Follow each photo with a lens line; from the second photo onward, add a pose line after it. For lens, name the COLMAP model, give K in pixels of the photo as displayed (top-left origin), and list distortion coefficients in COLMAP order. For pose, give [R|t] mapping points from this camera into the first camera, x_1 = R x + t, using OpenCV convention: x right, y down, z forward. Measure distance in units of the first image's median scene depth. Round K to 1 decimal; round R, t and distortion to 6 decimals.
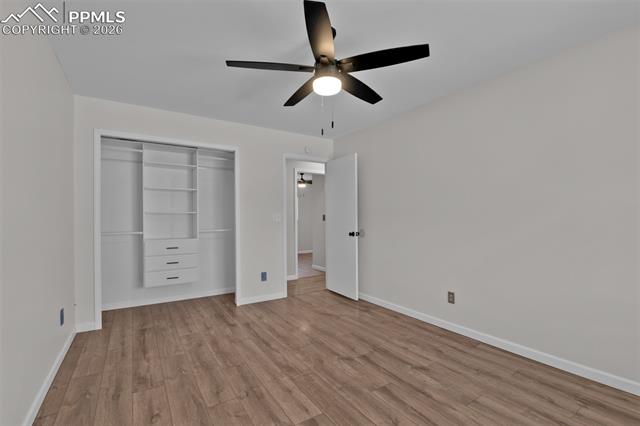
lens RADIAL K [[291.1, 0, 322.6], [0, 291.1, 219.7], [0, 0, 1]] dist [0.005194, -0.010110]
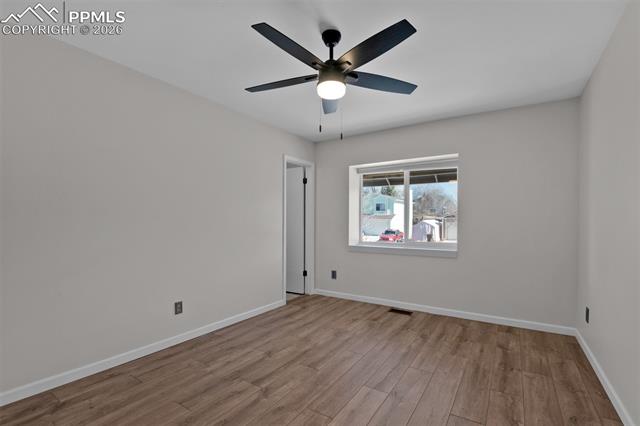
lens RADIAL K [[291.1, 0, 322.6], [0, 291.1, 219.7], [0, 0, 1]] dist [0.005194, -0.010110]
pose [[-0.400062, 0.007498, 0.916458, -0.726071], [0.004980, 0.999970, -0.006007, -0.008971], [-0.916475, 0.002160, -0.400087, 1.144872]]
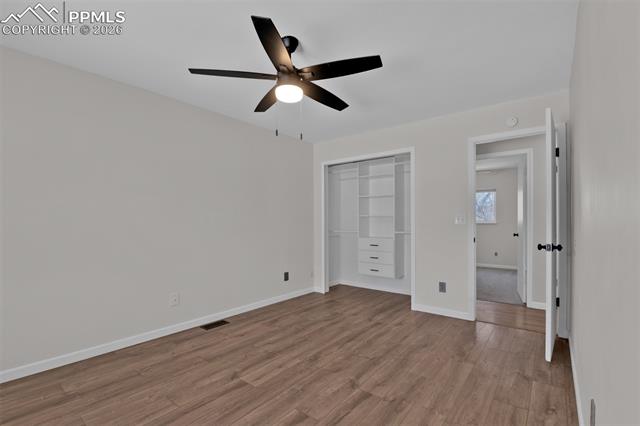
lens RADIAL K [[291.1, 0, 322.6], [0, 291.1, 219.7], [0, 0, 1]] dist [0.005194, -0.010110]
pose [[0.319540, -0.003813, -0.947565, 0.847799], [-0.001051, 0.999990, -0.004378, -0.007142], [0.947572, 0.002395, 0.319532, 0.616227]]
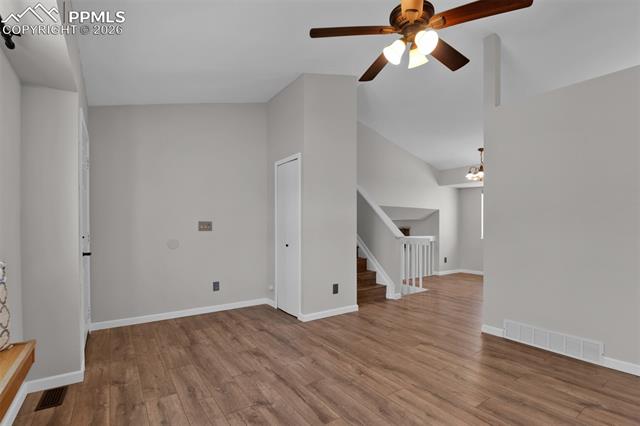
lens RADIAL K [[291.1, 0, 322.6], [0, 291.1, 219.7], [0, 0, 1]] dist [0.005194, -0.010110]
pose [[-0.998957, 0.004352, -0.045443, 0.177516], [0.005444, 0.999699, -0.023924, -0.005470], [0.045325, -0.024147, -0.998680, 1.696532]]
